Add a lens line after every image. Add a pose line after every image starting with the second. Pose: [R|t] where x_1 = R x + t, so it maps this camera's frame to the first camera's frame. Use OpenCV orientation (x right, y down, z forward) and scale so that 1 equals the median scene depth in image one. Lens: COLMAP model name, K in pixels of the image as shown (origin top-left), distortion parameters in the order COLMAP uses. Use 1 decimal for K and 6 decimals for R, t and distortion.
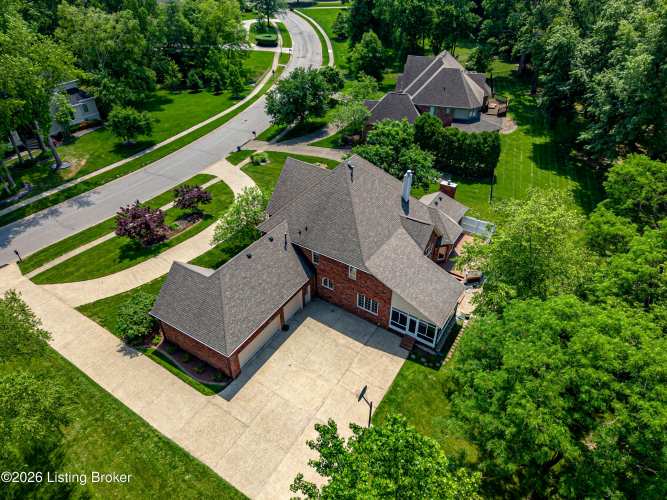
lens RADIAL K [[426.0, 0, 334.6], [0, 426.0, 253.9], [0, 0, 1]] dist [0.232877, -0.219502]
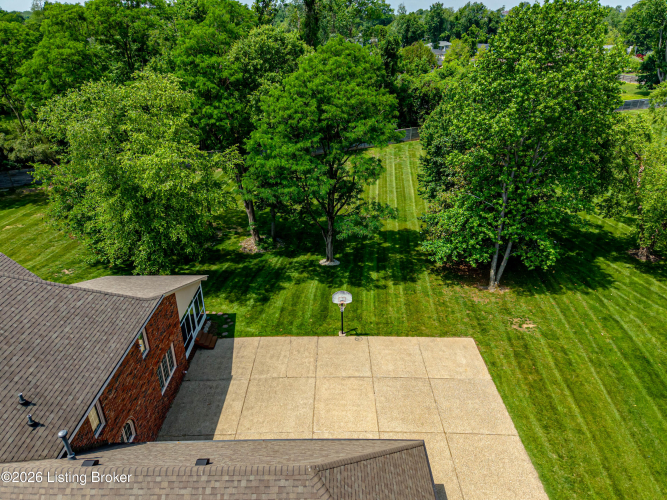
lens RADIAL K [[426.0, 0, 334.6], [0, 426.0, 253.9], [0, 0, 1]] dist [0.232877, -0.219502]
pose [[-0.542693, -0.392677, 0.742489, -0.337581], [0.512835, 0.545177, 0.663161, -0.191906], [-0.665196, 0.740667, -0.094485, 0.664703]]
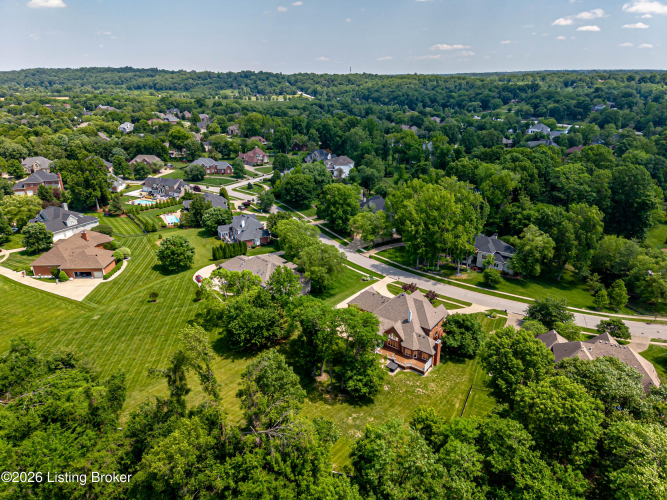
lens RADIAL K [[426.0, 0, 334.6], [0, 426.0, 253.9], [0, 0, 1]] dist [0.232877, -0.219502]
pose [[-0.065777, 0.370119, -0.926653, 2.116054], [-0.611641, 0.718789, 0.330511, -0.870765], [0.788396, 0.588519, 0.179101, 0.009936]]
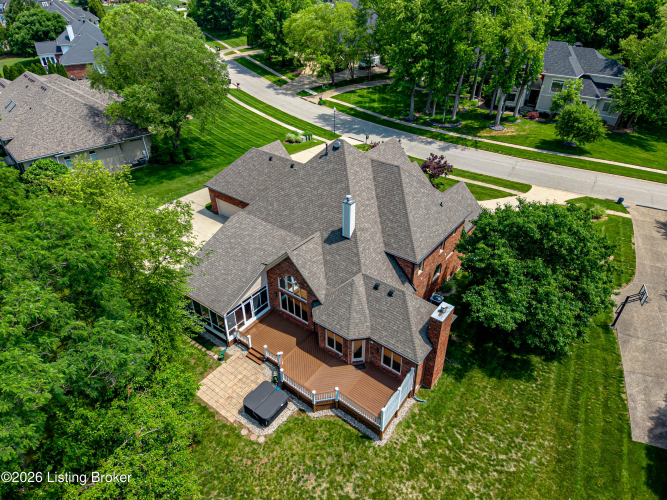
lens RADIAL K [[426.0, 0, 334.6], [0, 426.0, 253.9], [0, 0, 1]] dist [0.232877, -0.219502]
pose [[-0.080676, 0.565606, -0.820720, 0.709713], [-0.607398, 0.624959, 0.490402, -0.408242], [0.790290, 0.538068, 0.293129, 0.724737]]
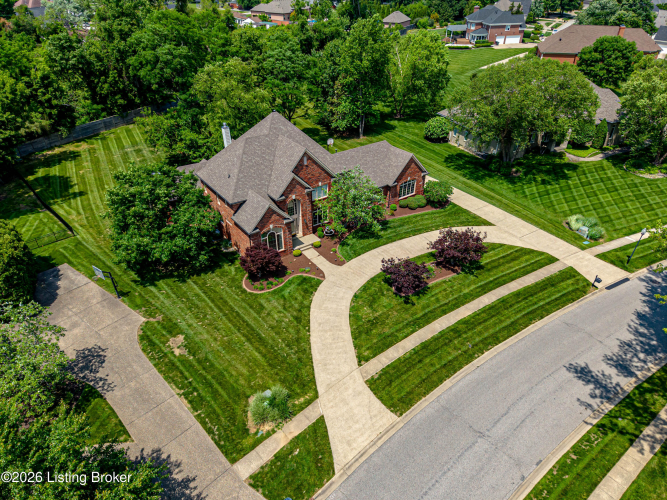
lens RADIAL K [[426.0, 0, 334.6], [0, 426.0, 253.9], [0, 0, 1]] dist [0.232877, -0.219502]
pose [[-0.927580, -0.207045, 0.311011, -0.500357], [0.228118, 0.345416, 0.910302, -0.977329], [-0.295901, 0.915325, -0.273170, 1.388342]]
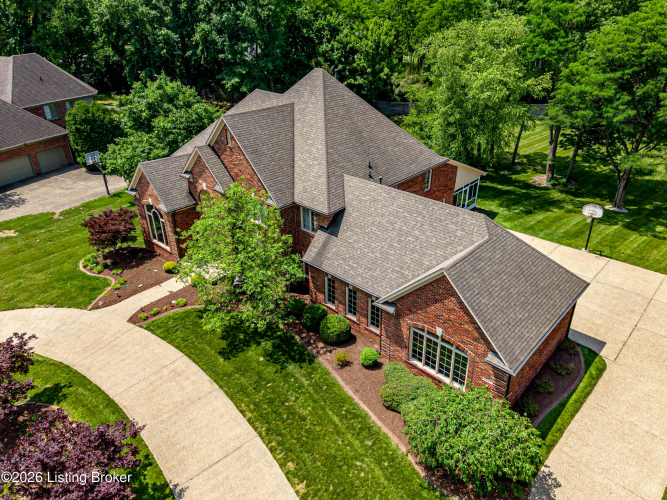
lens RADIAL K [[461.5, 0, 334.7], [0, 461.5, 241.4], [0, 0, 1]] dist [0.189819, -0.159706]
pose [[0.169958, -0.454463, 0.874401, -0.638102], [0.607712, 0.746836, 0.270041, -0.168239], [-0.775758, 0.485488, 0.403113, 0.678794]]
